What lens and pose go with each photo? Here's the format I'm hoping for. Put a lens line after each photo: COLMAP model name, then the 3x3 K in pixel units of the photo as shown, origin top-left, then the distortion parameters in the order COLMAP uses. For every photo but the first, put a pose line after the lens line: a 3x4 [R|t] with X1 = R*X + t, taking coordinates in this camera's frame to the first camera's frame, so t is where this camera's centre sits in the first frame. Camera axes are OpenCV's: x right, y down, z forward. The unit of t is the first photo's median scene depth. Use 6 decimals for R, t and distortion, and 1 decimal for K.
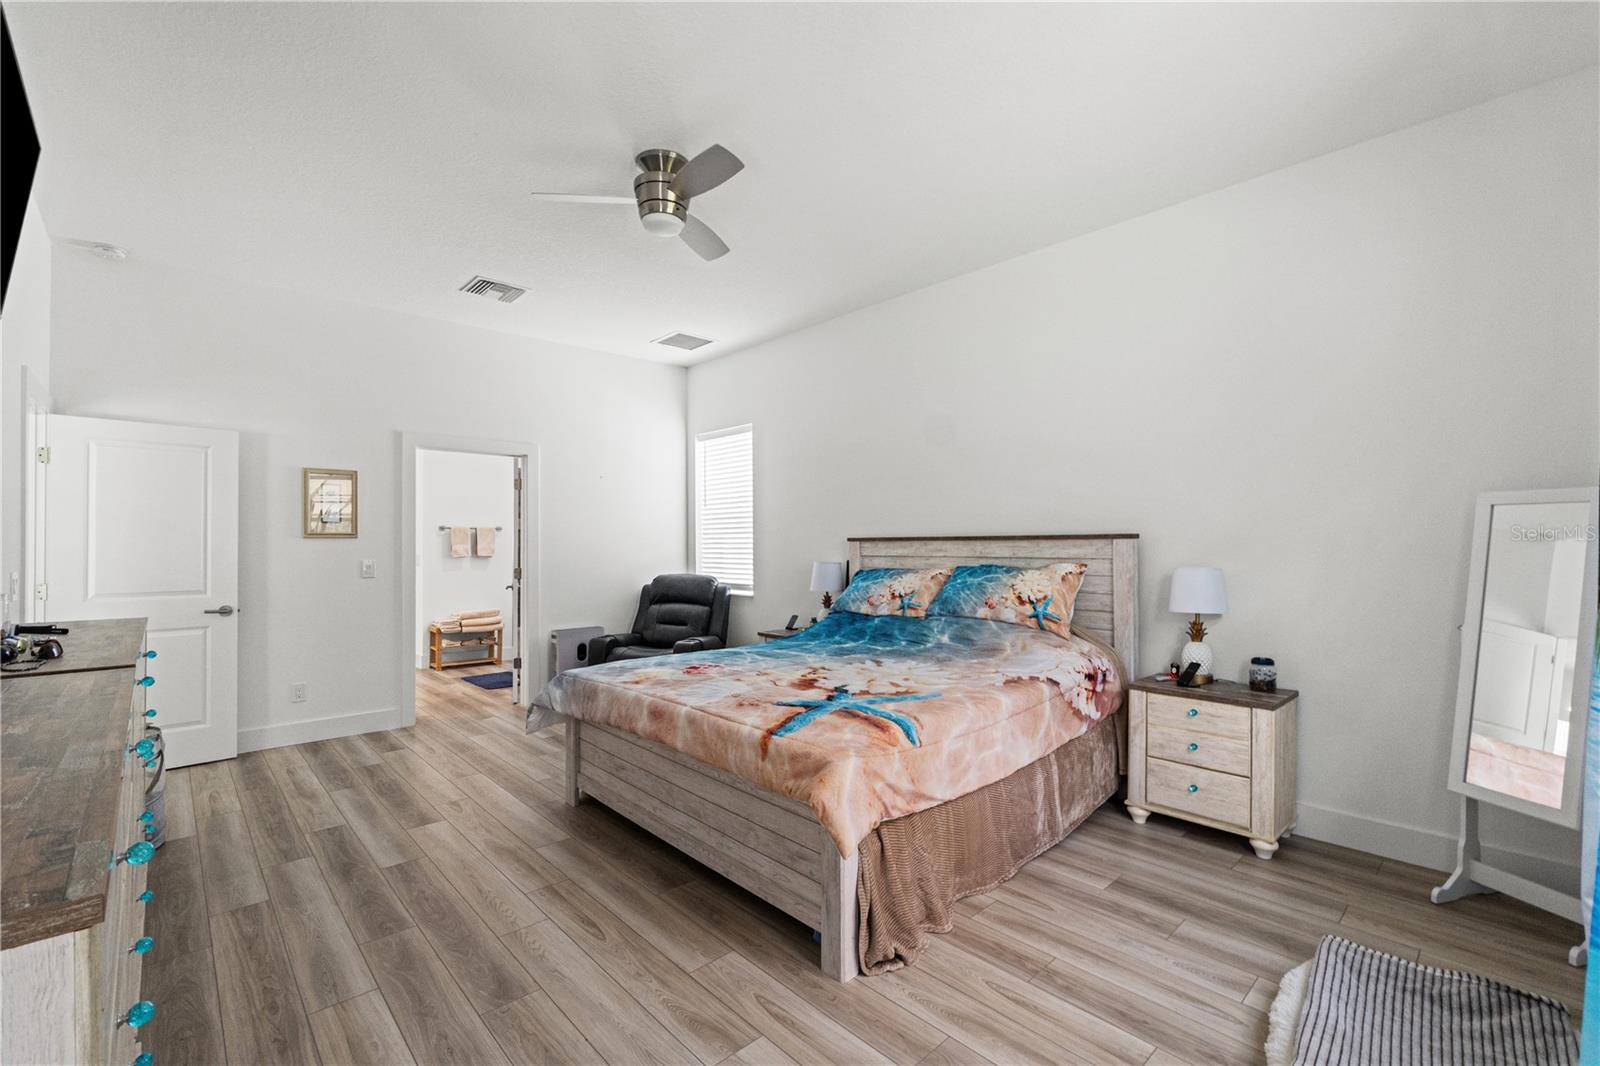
lens RADIAL K [[638.5, 0, 792.8], [0, 638.5, 539.7], [0, 0, 1]] dist [-0.001953, -0.000158]
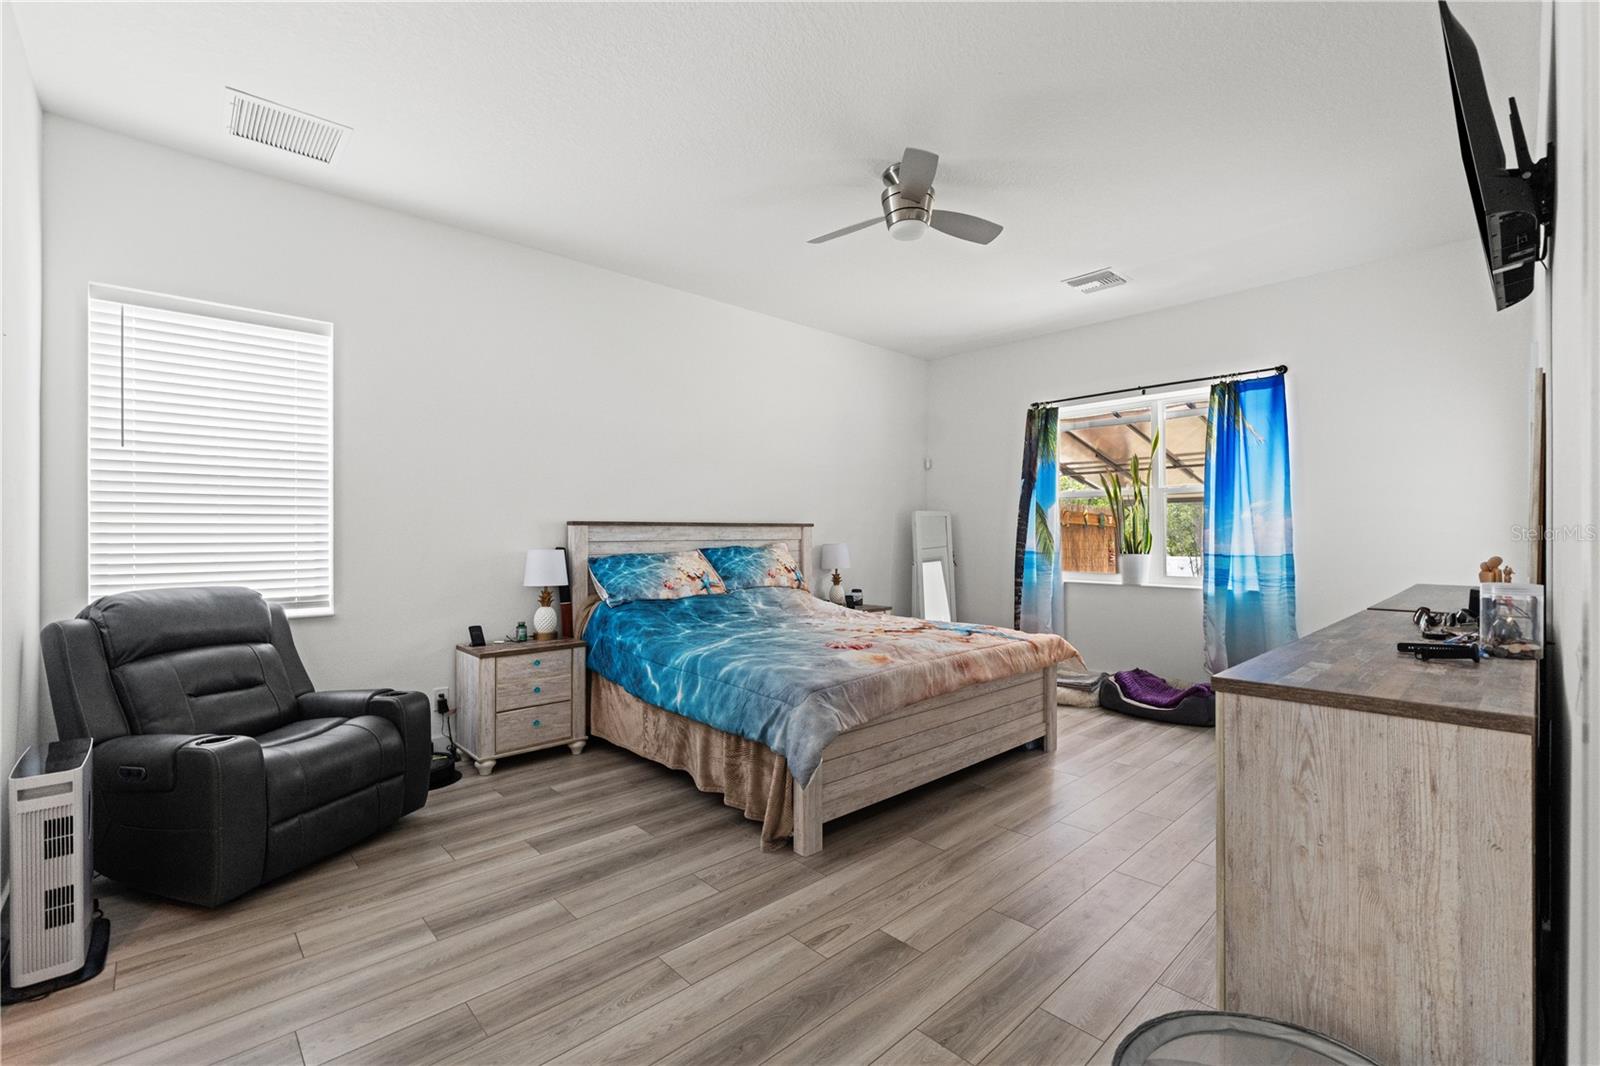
lens RADIAL K [[638.5, 0, 792.5], [0, 638.5, 536.1], [0, 0, 1]] dist [-0.001953, -0.000158]
pose [[0.076324, 0.000450, 0.997083, -0.944511], [-0.004504, 0.999990, -0.000106, 0.020011], [-0.997073, -0.004483, 0.076325, 0.805688]]
